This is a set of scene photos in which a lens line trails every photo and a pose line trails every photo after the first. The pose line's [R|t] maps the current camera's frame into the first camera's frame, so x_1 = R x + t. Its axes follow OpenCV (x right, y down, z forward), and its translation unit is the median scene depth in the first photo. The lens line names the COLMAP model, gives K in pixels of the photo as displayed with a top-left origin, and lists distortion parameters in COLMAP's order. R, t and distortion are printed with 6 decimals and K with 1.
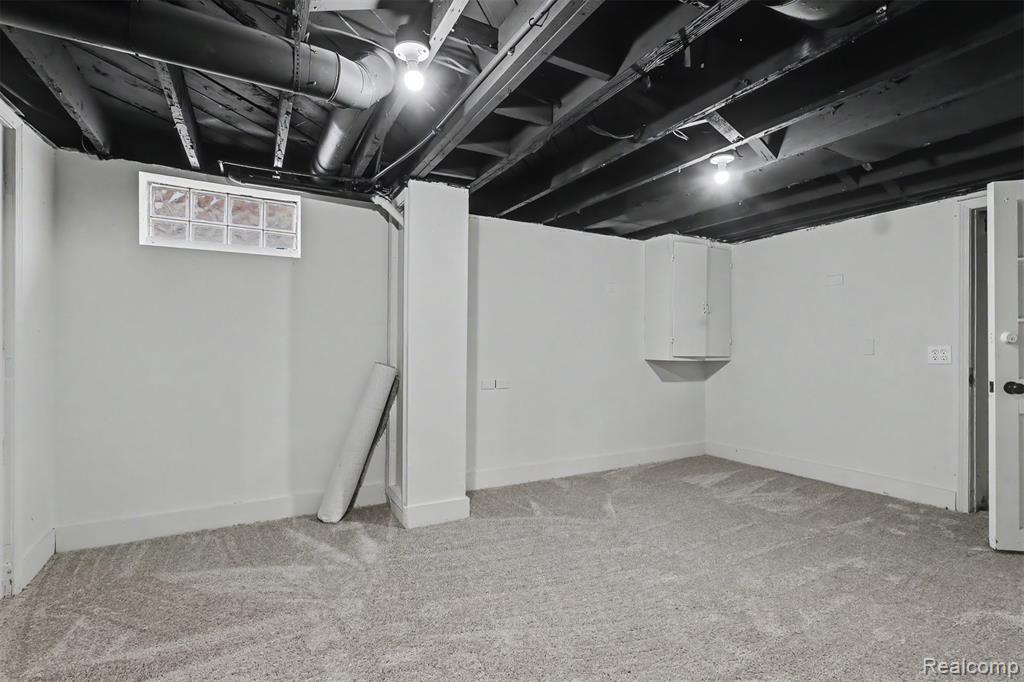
lens RADIAL K [[470.9, 0, 507.1], [0, 470.9, 346.6], [0, 0, 1]] dist [-0.003168, 0.001351]
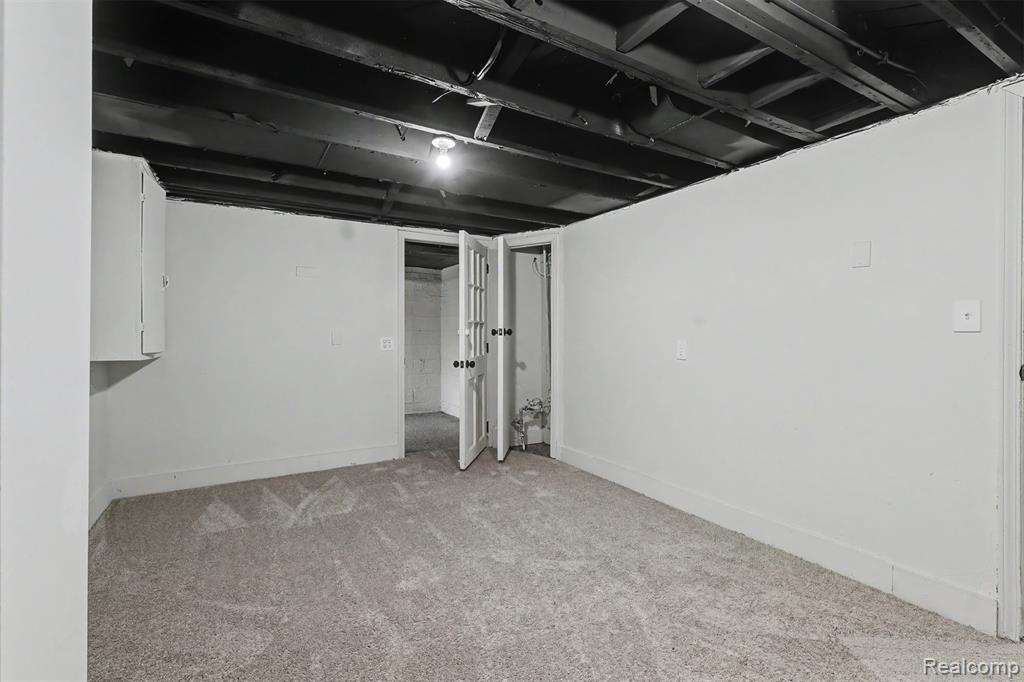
lens RADIAL K [[470.9, 0, 510.4], [0, 470.9, 336.1], [0, 0, 1]] dist [-0.003168, 0.001351]
pose [[-0.038783, 0.001204, 0.999247, -0.380143], [-0.004714, 0.999988, -0.001388, -0.003849], [-0.999237, -0.004765, -0.038777, 0.679633]]
